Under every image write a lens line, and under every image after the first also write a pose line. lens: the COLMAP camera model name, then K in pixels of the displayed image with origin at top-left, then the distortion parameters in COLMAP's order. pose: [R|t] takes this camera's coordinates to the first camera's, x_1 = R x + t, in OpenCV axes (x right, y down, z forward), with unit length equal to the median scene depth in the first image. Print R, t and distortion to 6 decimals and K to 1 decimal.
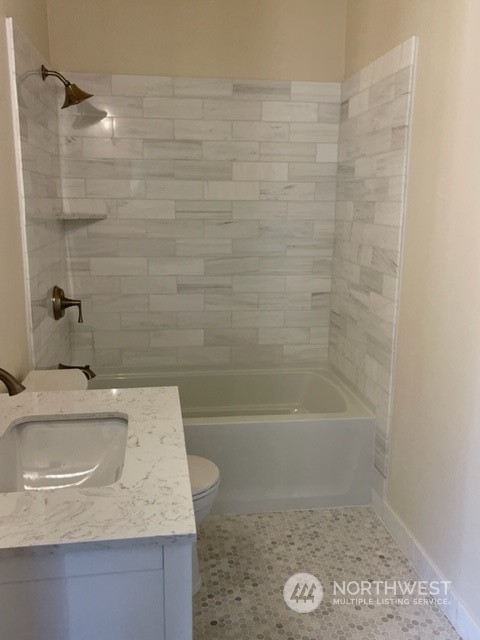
lens RADIAL K [[580.5, 0, 236.9], [0, 580.5, 322.5], [0, 0, 1]] dist [0.026934, 0.000000]
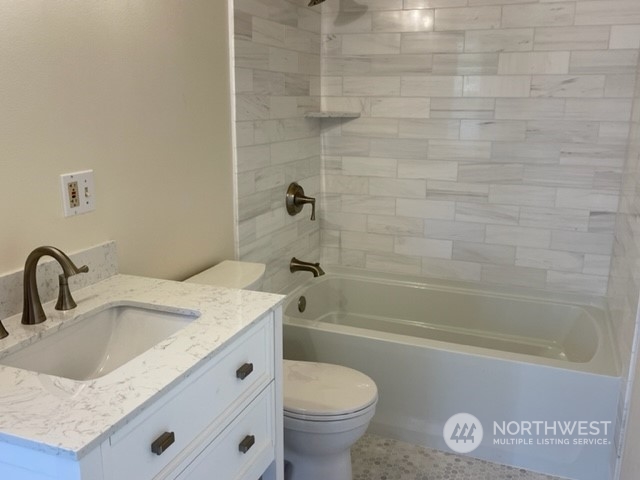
lens RADIAL K [[580.5, 0, 320.8], [0, 580.5, 238.2], [0, 0, 1]] dist [0.026934, 0.000000]
pose [[0.879983, 0.110059, -0.462079, 0.189583], [-0.099187, 0.993918, 0.047841, -0.016351], [0.464534, 0.003733, 0.885548, 0.103205]]
